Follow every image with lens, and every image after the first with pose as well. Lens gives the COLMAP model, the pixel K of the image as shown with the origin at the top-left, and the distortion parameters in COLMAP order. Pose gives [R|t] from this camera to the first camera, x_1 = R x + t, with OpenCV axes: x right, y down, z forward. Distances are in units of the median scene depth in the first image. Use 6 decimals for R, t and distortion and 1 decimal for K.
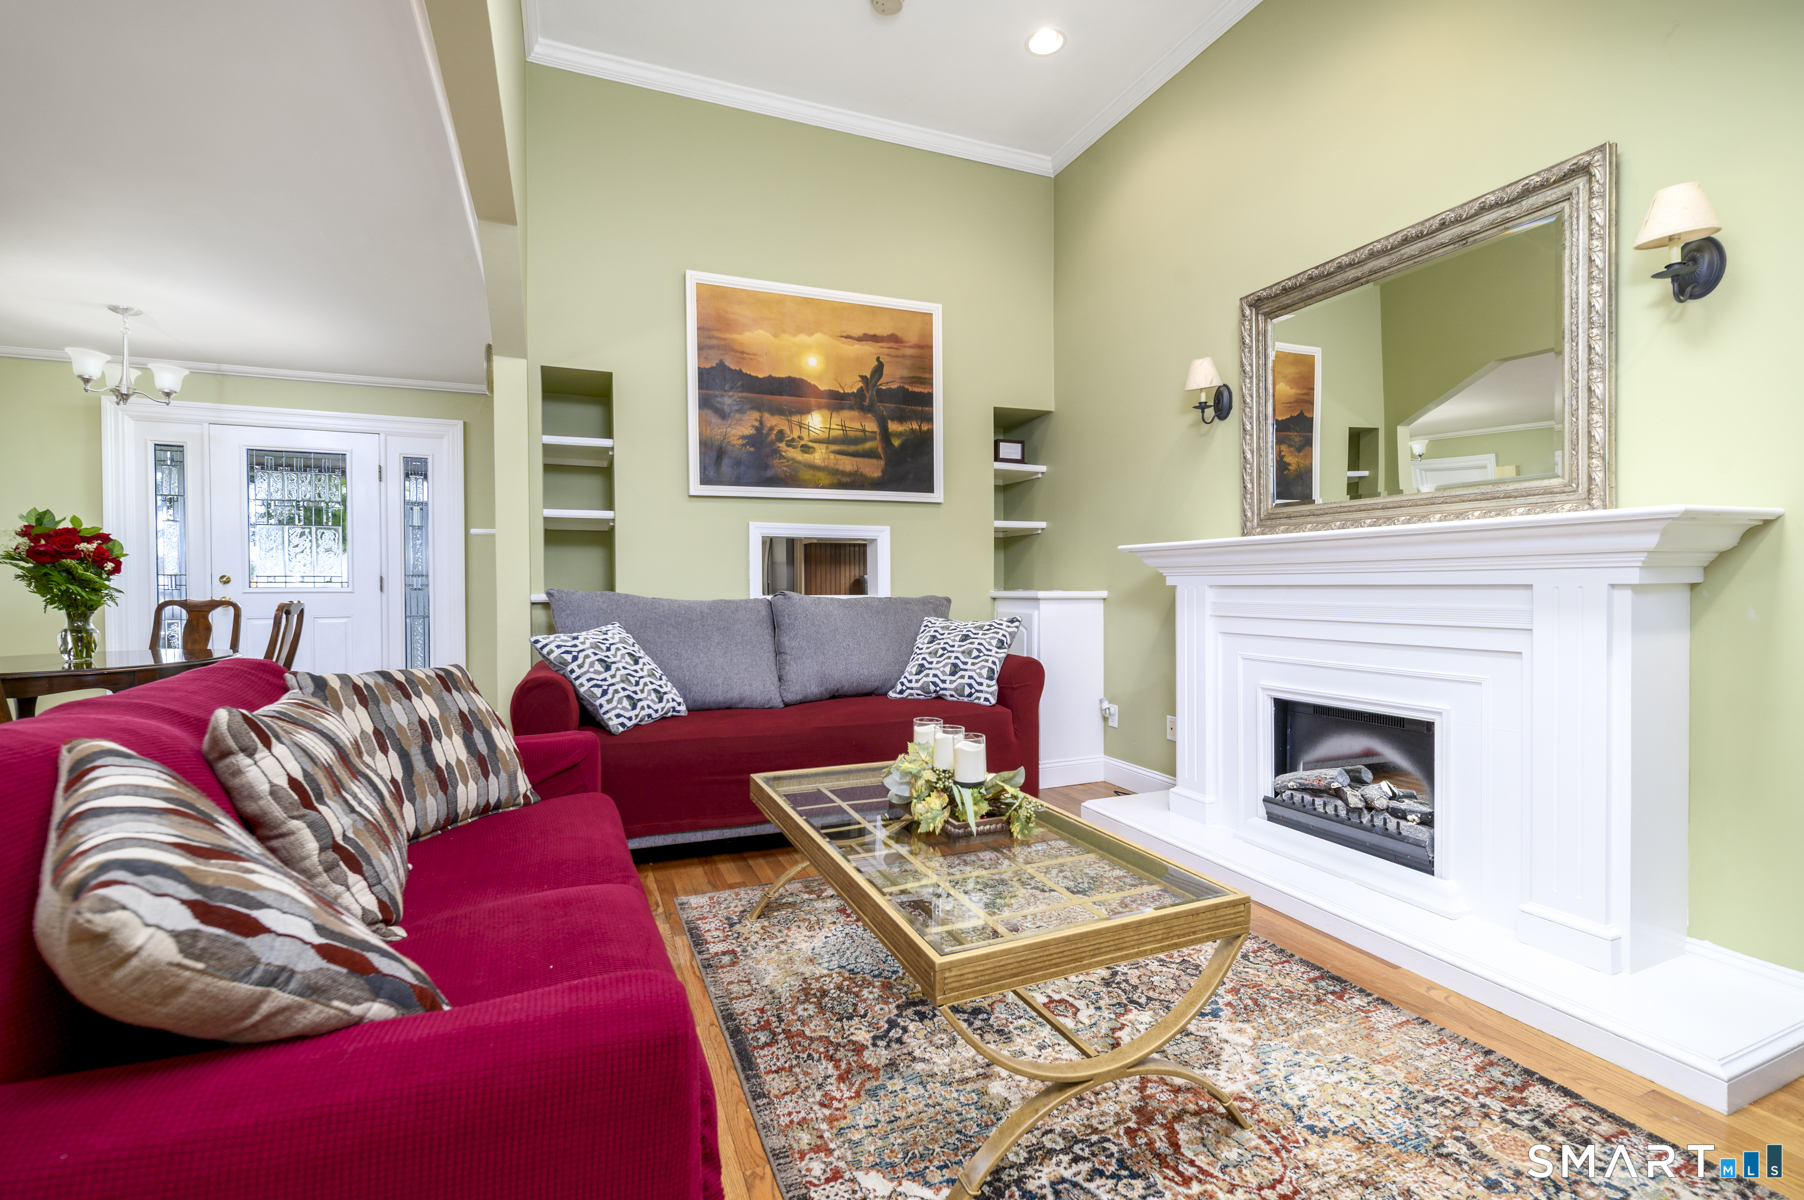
lens RADIAL K [[789.3, 0, 886.9], [0, 789.3, 600.4], [0, 0, 1]] dist [-0.000057, -0.000352]
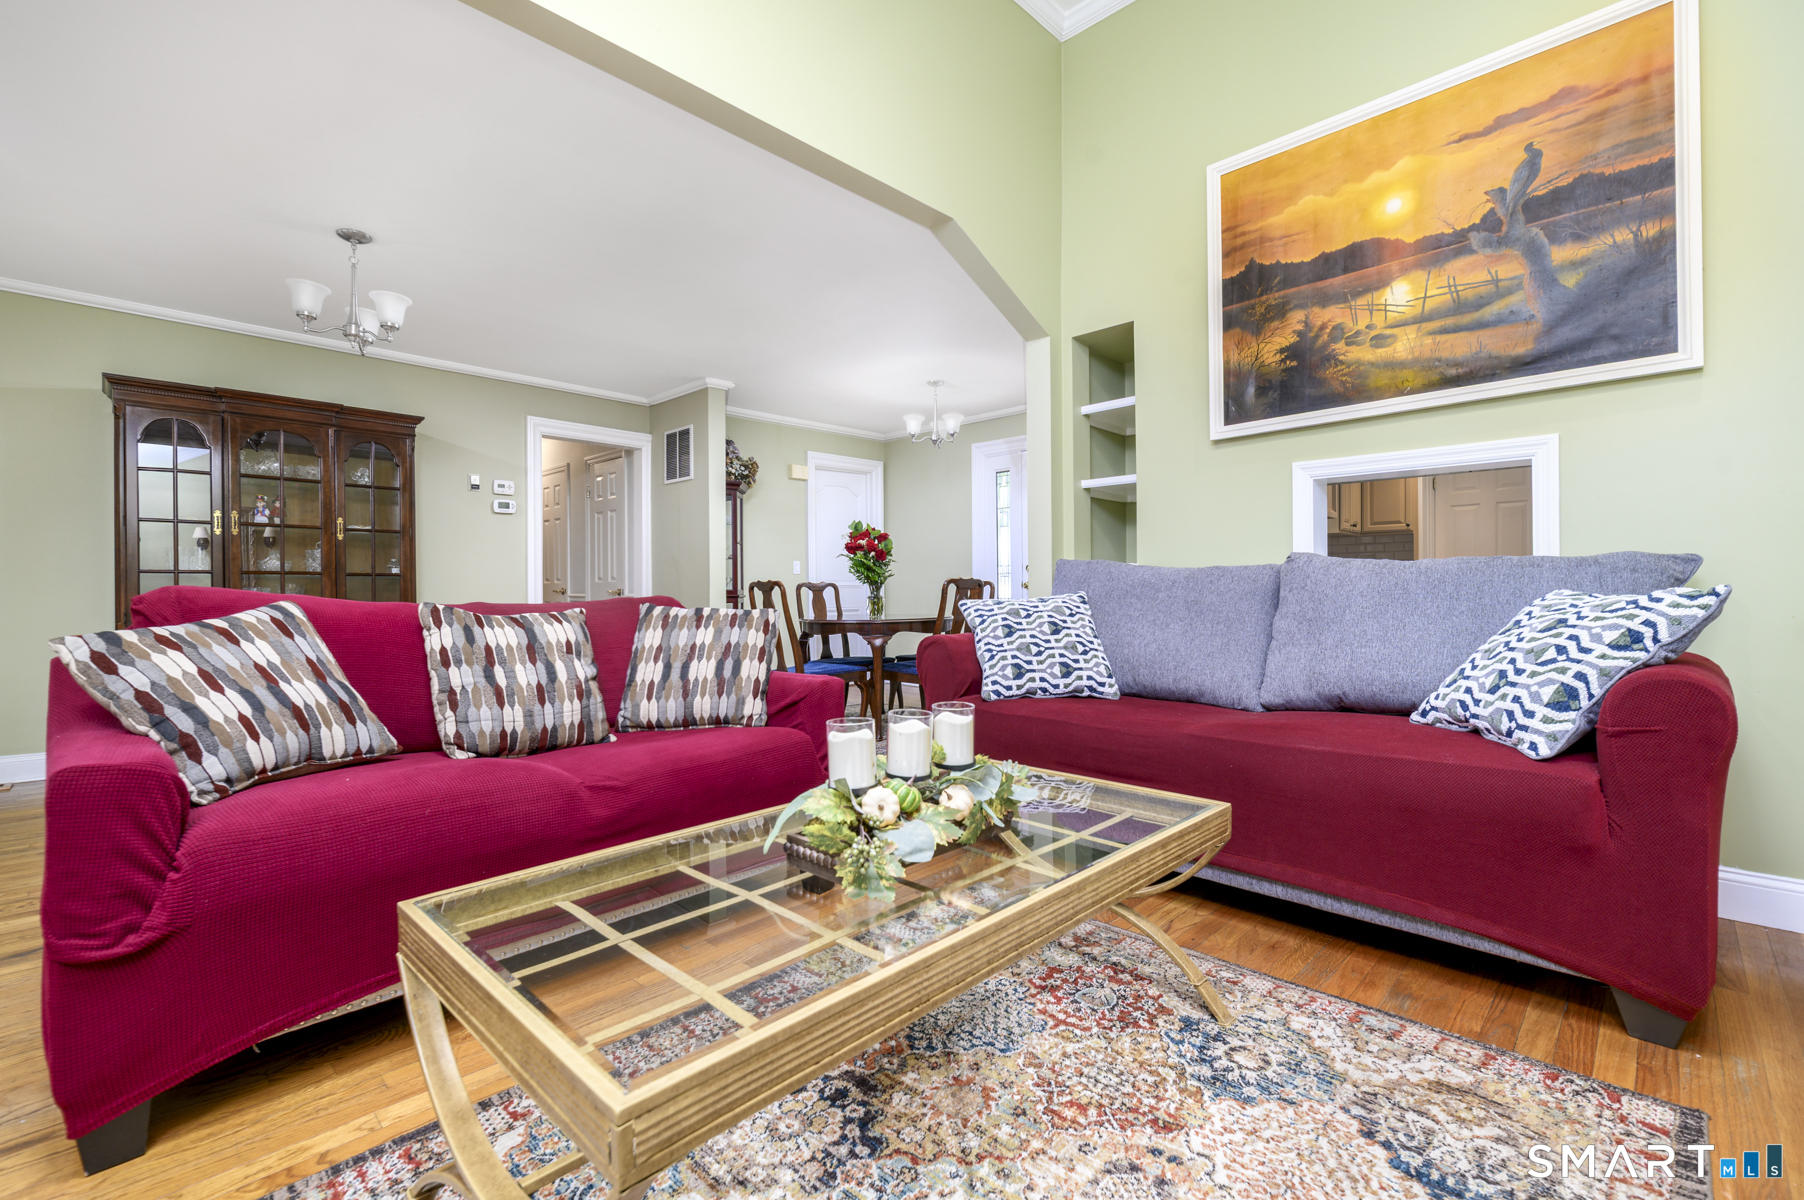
lens RADIAL K [[784.3, 0, 896.8], [0, 784.3, 598.9], [0, 0, 1]] dist [0.000837, 0.000199]
pose [[0.397490, 0.007718, -0.917574, 0.407849], [-0.014110, 0.999898, 0.002298, 0.036563], [0.917498, 0.012033, 0.397558, 0.425336]]
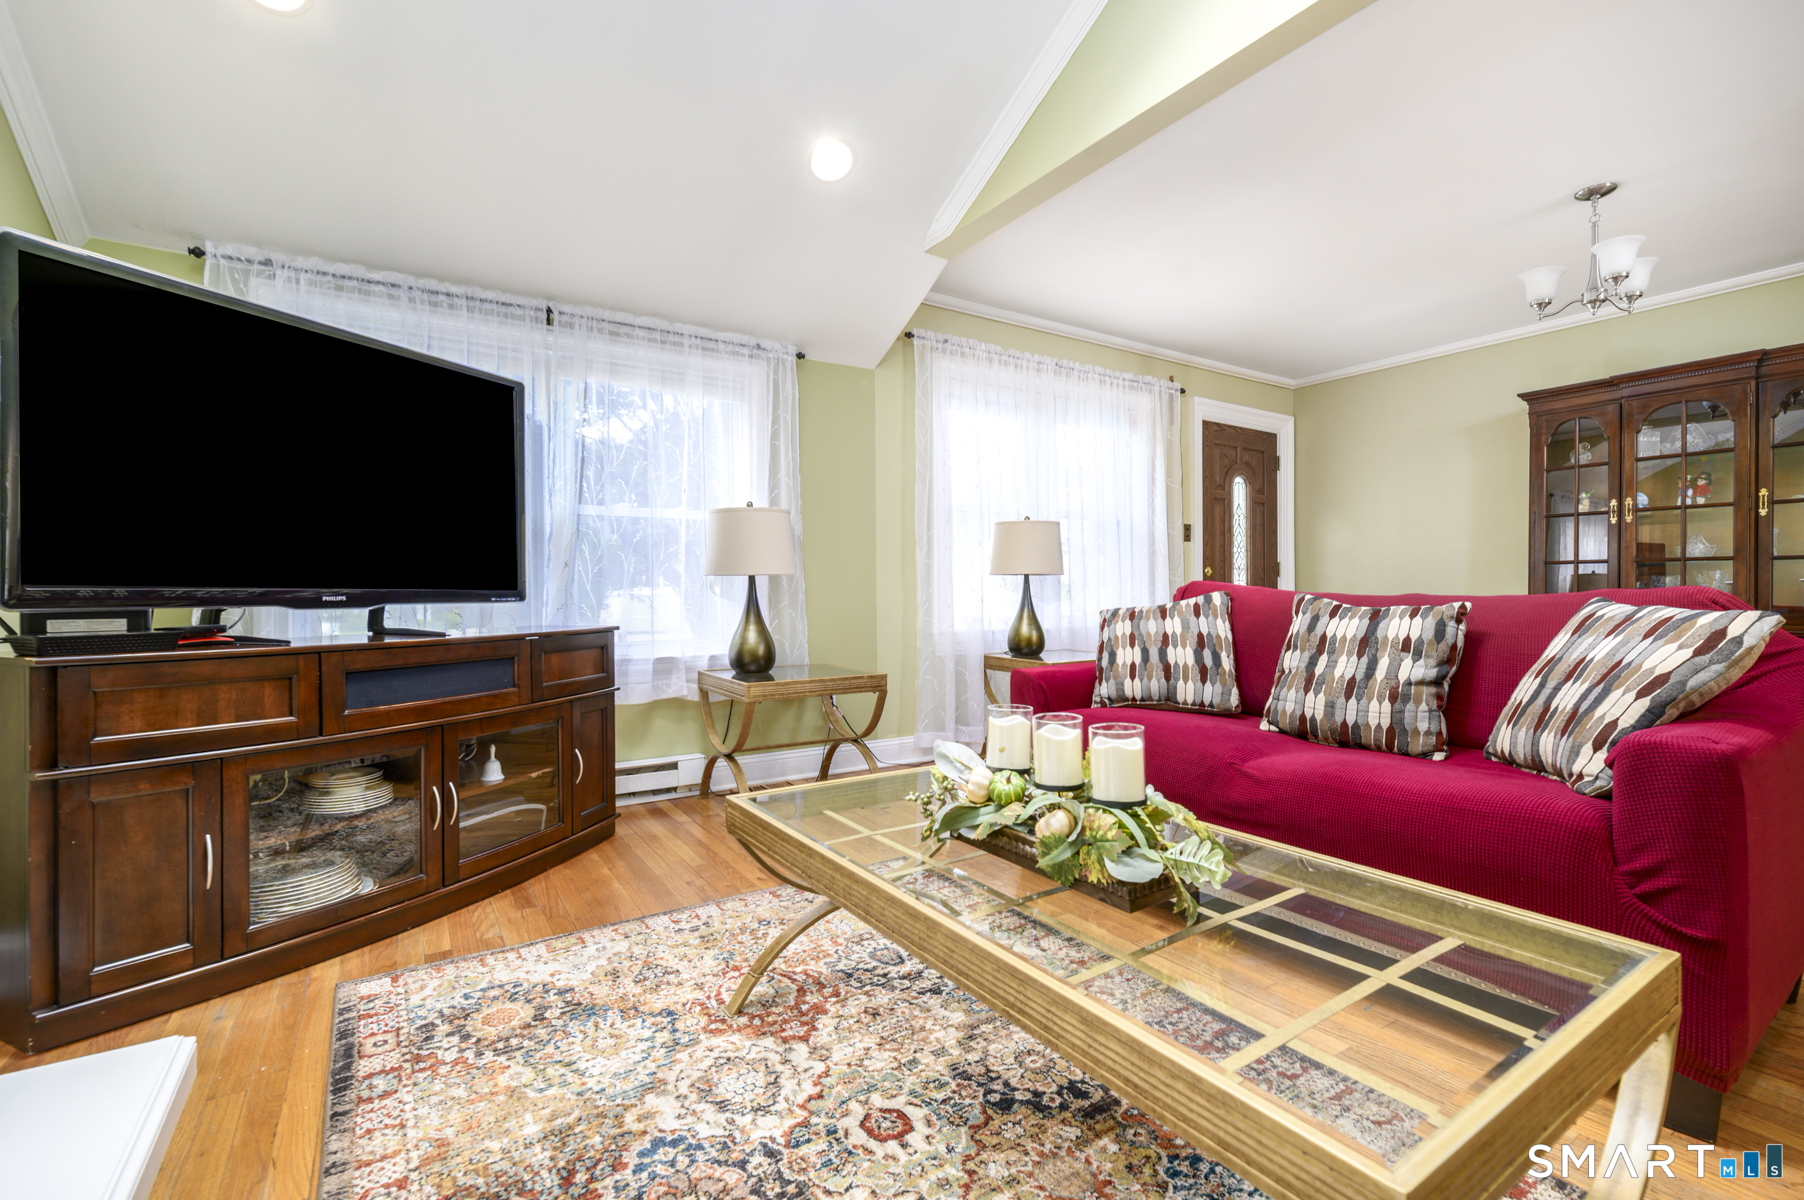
lens RADIAL K [[796.0, 0, 898.6], [0, 796.0, 595.9], [0, 0, 1]] dist [0.000204, -0.001079]
pose [[-0.982031, 0.009594, -0.188477, 0.189879], [0.004623, 0.999630, 0.026799, 0.028000], [0.188665, 0.025446, -0.981712, 0.941439]]
